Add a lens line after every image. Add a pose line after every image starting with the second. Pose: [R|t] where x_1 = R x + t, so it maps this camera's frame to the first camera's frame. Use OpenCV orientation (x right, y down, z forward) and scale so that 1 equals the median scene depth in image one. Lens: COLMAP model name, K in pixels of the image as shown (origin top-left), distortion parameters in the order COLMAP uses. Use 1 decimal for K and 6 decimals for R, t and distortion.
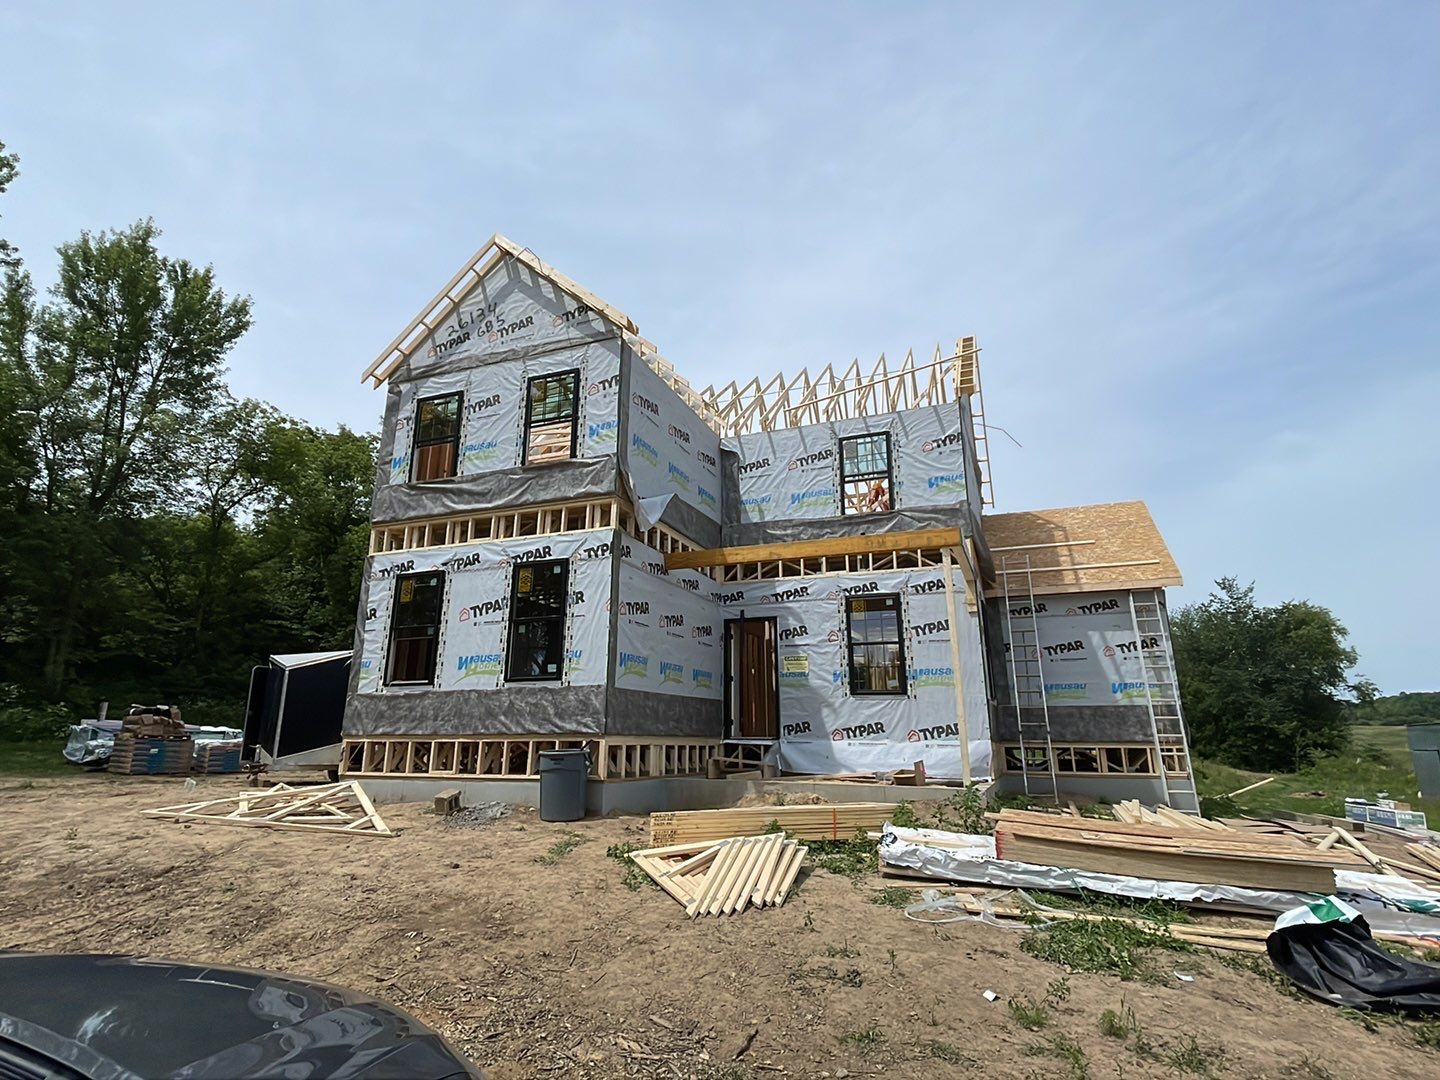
lens RADIAL K [[749.1, 0, 714.6], [0, 749.1, 528.1], [0, 0, 1]] dist [0.089143, -0.073350]
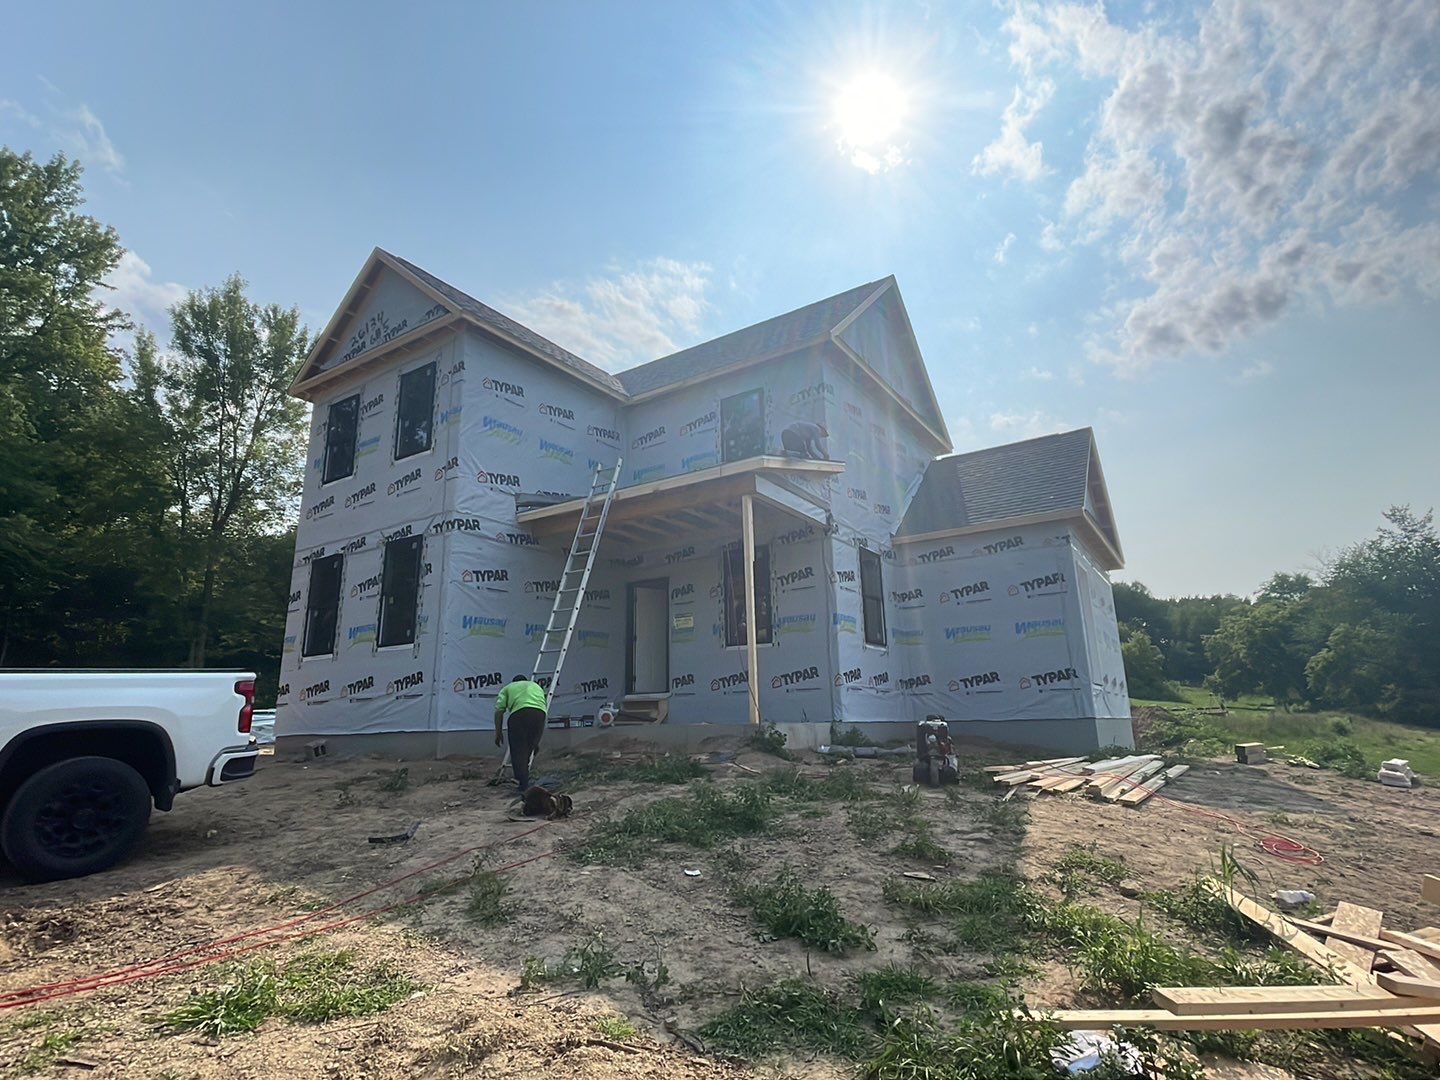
lens RADIAL K [[749.1, 0, 714.6], [0, 749.1, 528.1], [0, 0, 1]] dist [0.089143, -0.073350]
pose [[0.978168, -0.075997, -0.193420, 0.403230], [0.081306, 0.996495, 0.019651, 0.039406], [0.191248, -0.034948, 0.980919, -0.014844]]
